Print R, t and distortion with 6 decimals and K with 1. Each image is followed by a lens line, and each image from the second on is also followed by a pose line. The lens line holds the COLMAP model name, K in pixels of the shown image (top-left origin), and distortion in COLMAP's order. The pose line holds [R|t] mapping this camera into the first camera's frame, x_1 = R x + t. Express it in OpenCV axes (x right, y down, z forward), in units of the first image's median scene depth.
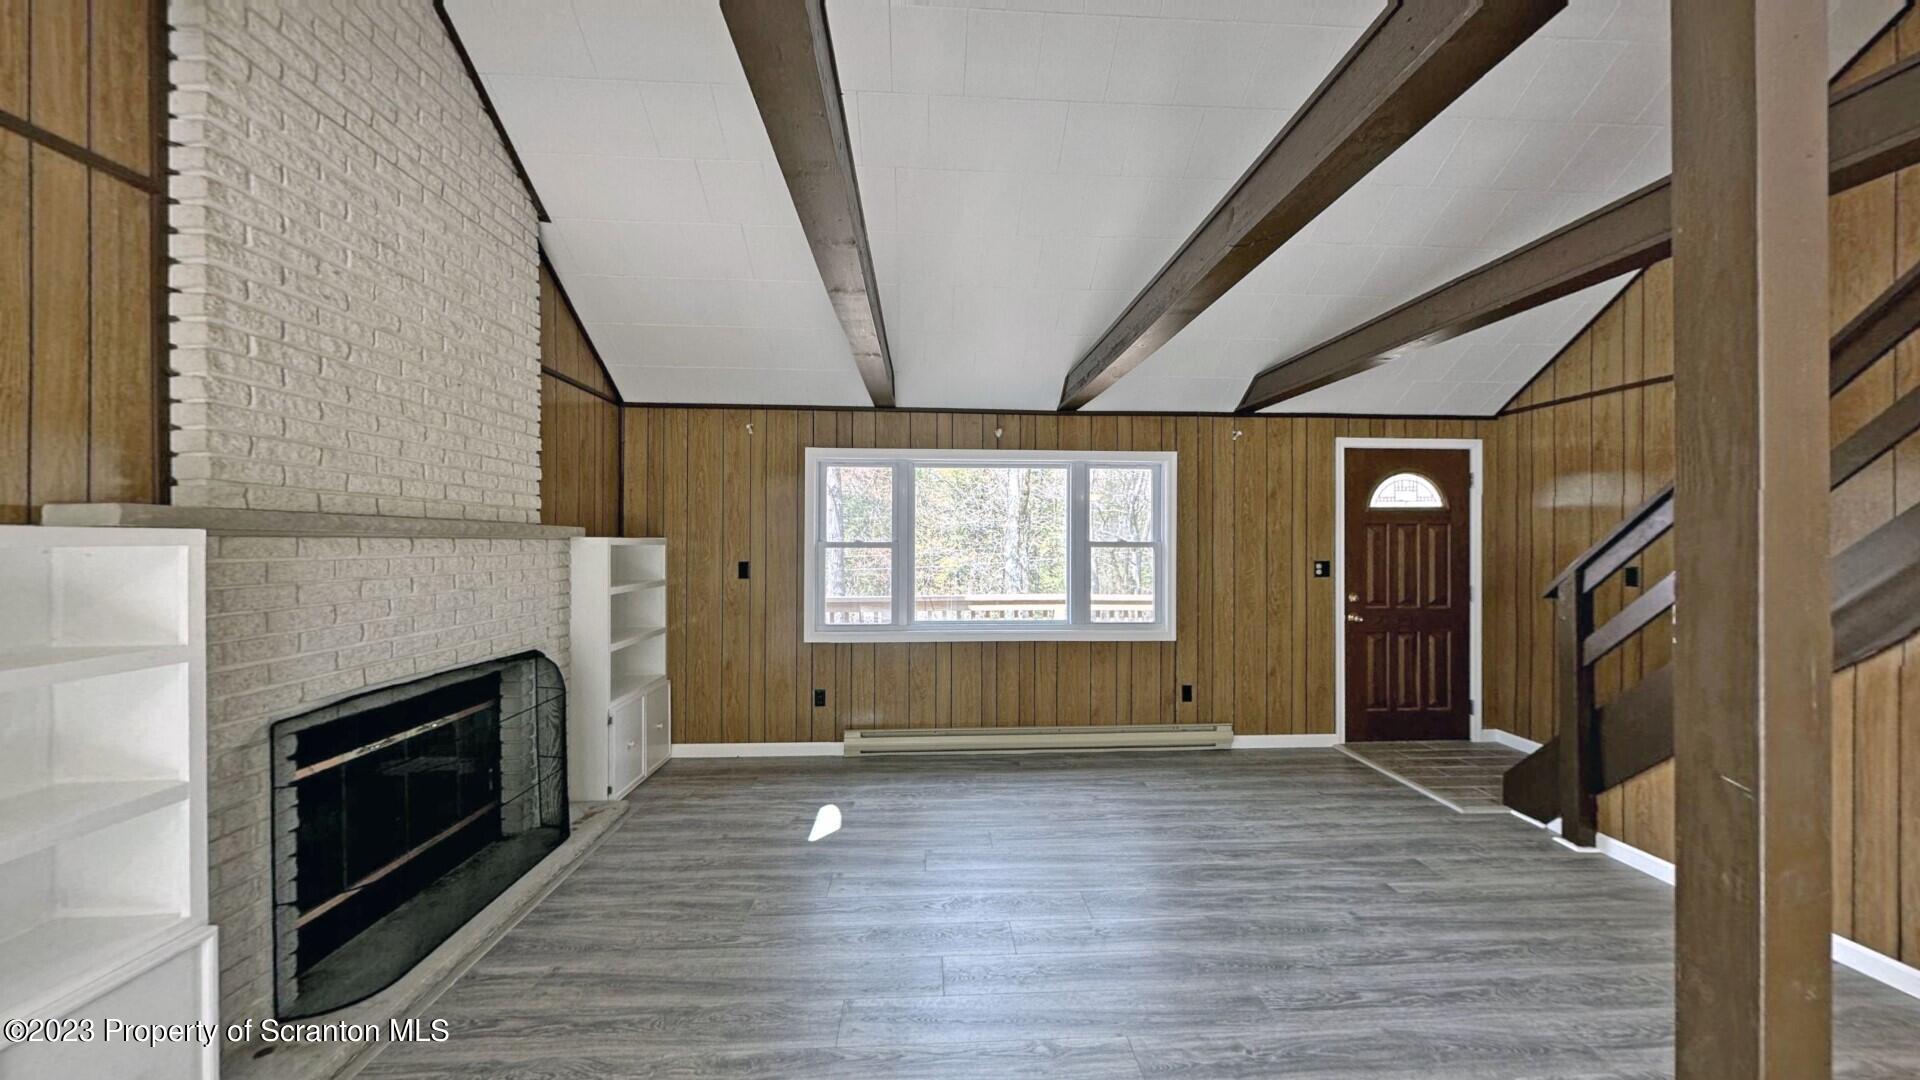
lens RADIAL K [[656.1, 0, 952.6], [0, 656.1, 549.4], [0, 0, 1]] dist [0.000057, 0.000058]
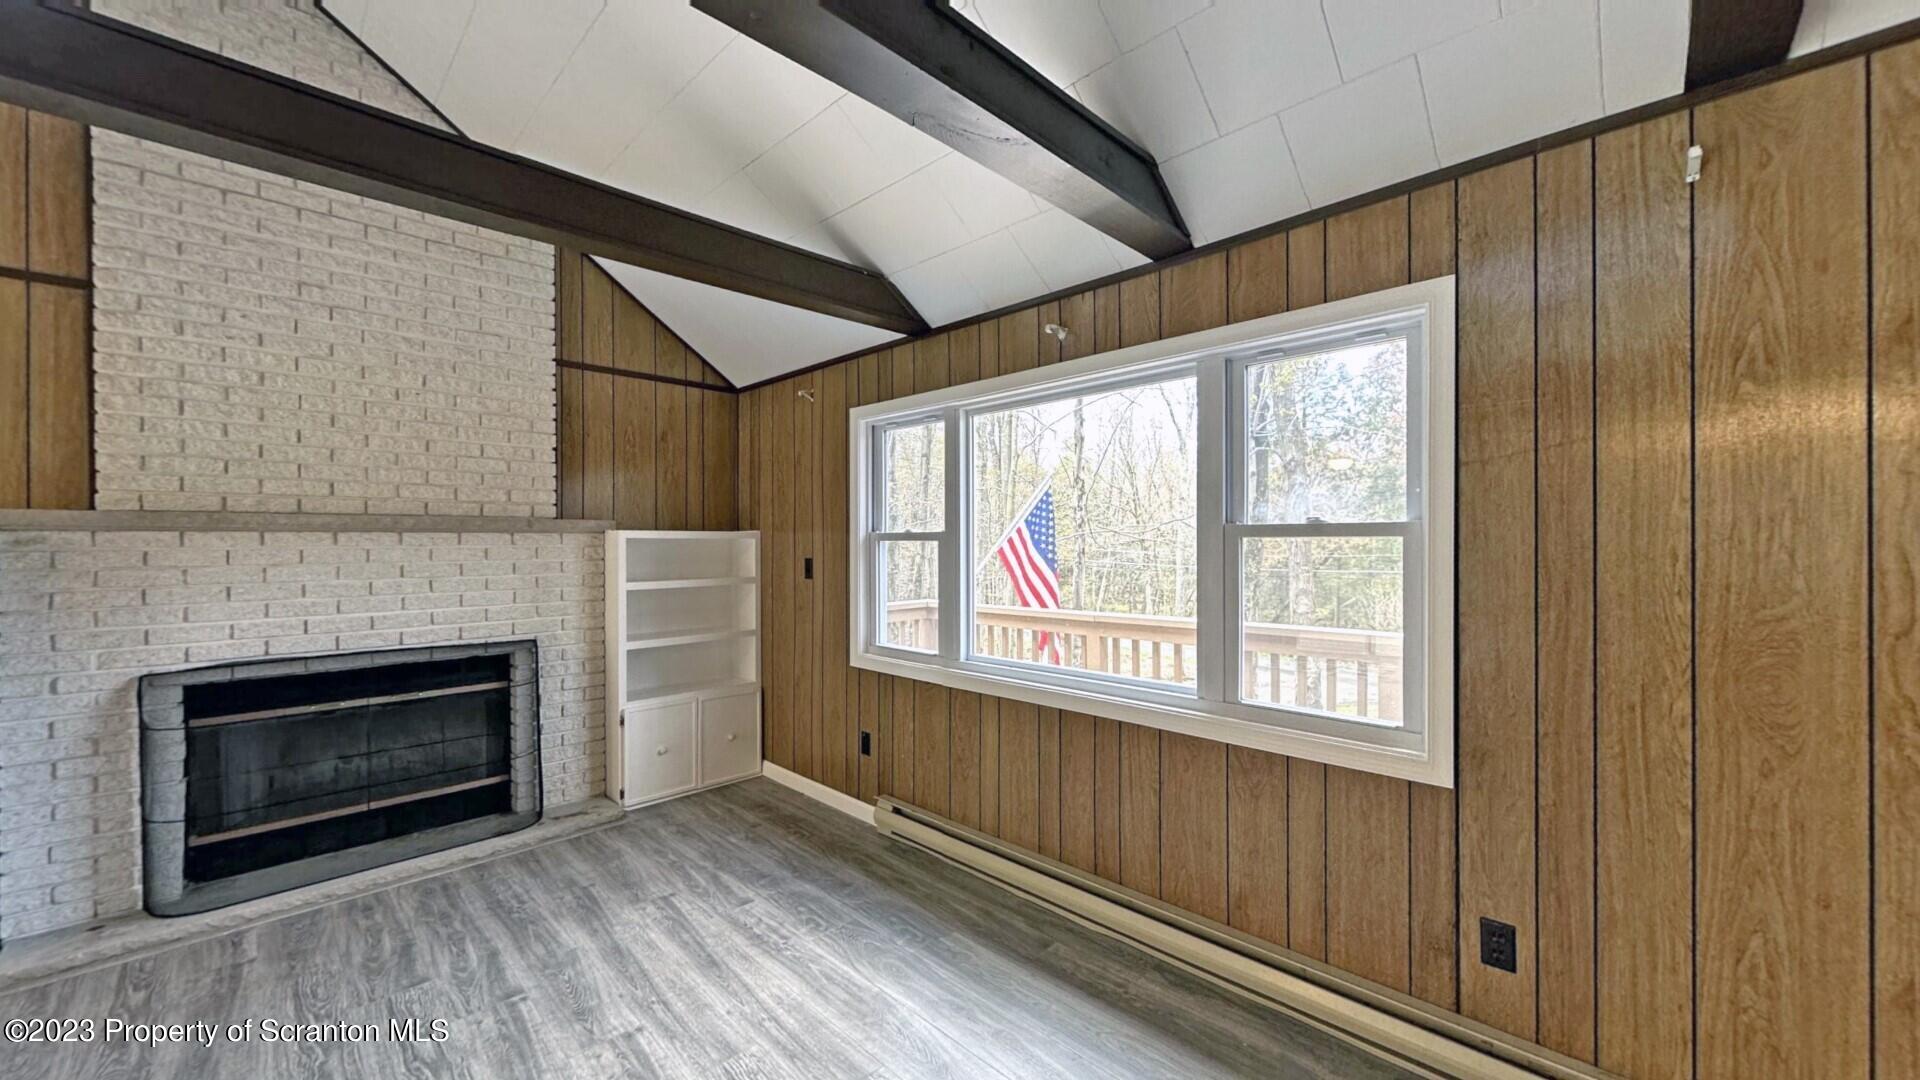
lens RADIAL K [[702.9, 0, 960.2], [0, 702.9, 545.0], [0, 0, 1]] dist [-0.000089, -0.000073]
pose [[0.670838, 0.000036, -0.741604, 0.710148], [-0.001931, 0.999997, -0.001698, 0.004818], [0.741601, 0.002571, 0.670836, 0.841162]]
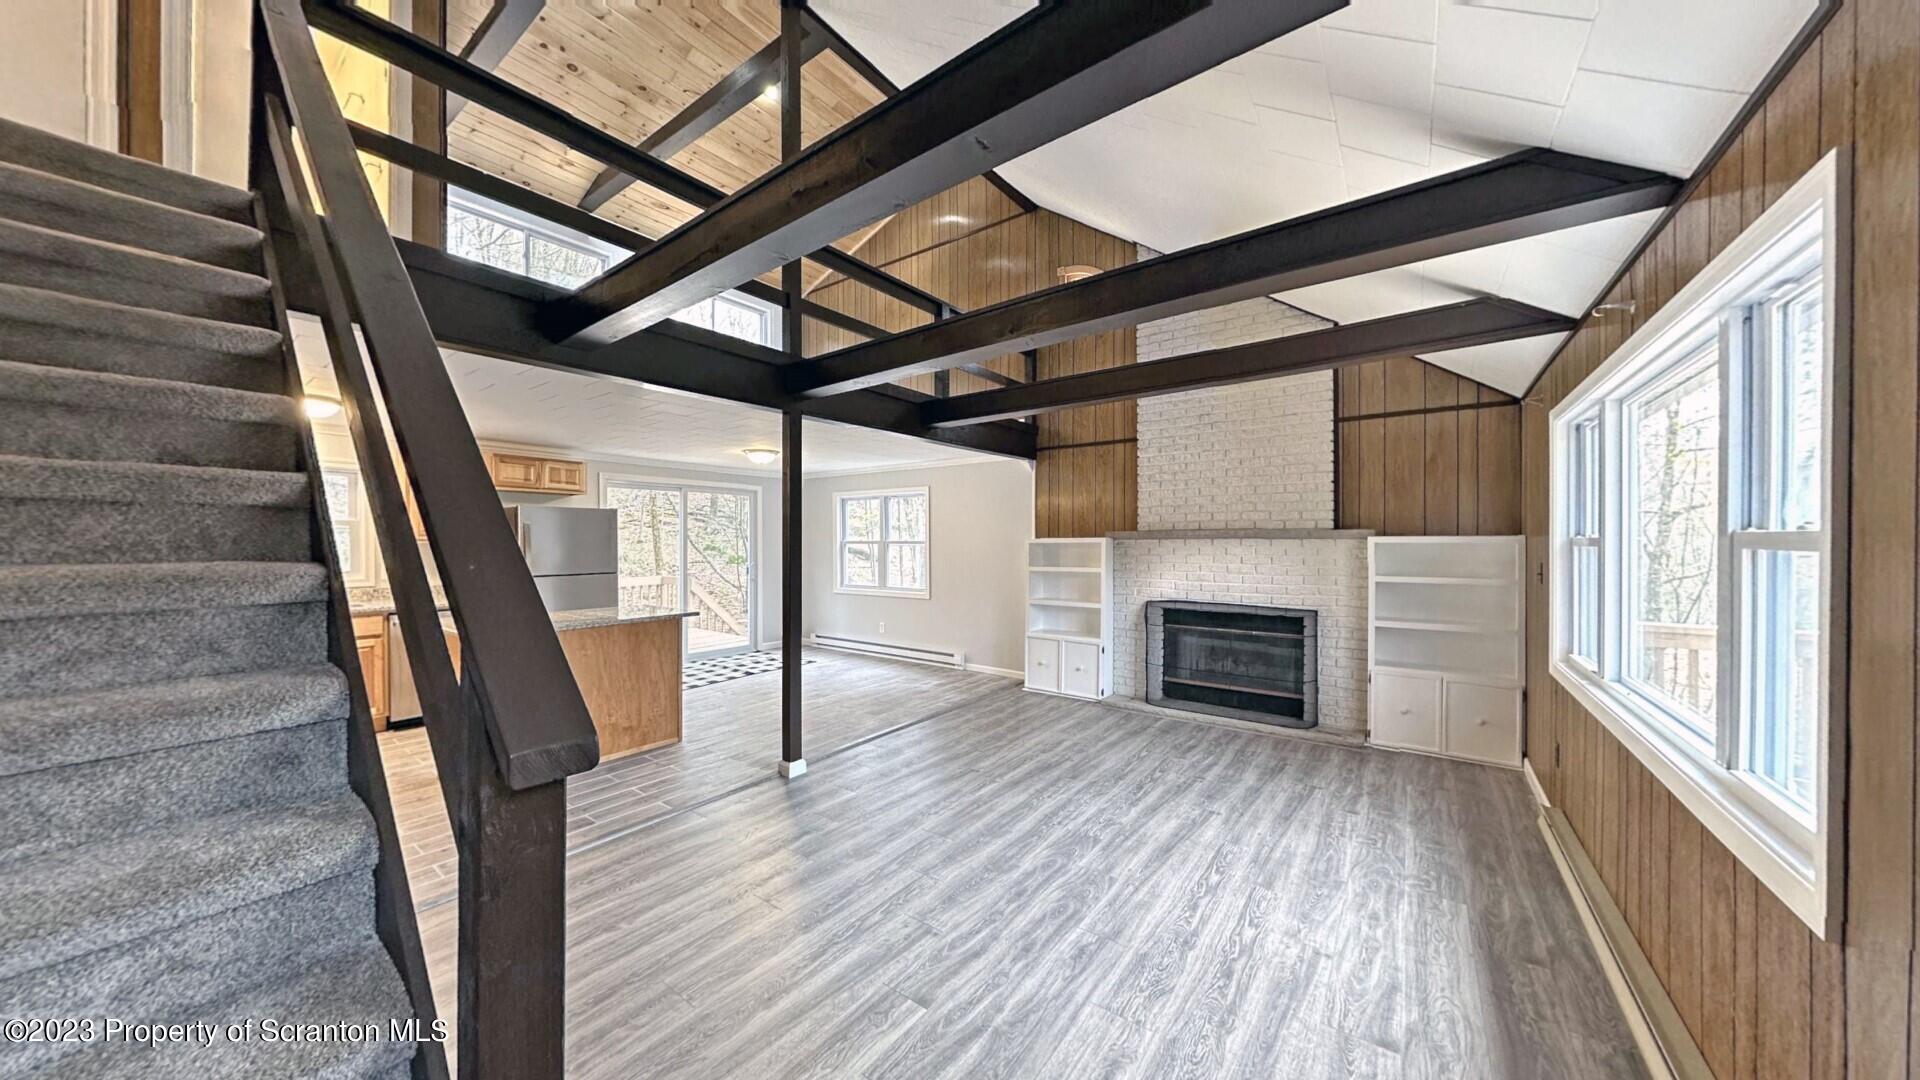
lens RADIAL K [[605.2, 0, 953.4], [0, 605.2, 542.9], [0, 0, 1]] dist [-0.005883, 0.000018]
pose [[-0.648328, -0.000952, -0.761360, 1.130293], [-0.008834, 0.999941, 0.006272, -0.007899], [0.761310, 0.010792, -0.648299, 1.422059]]
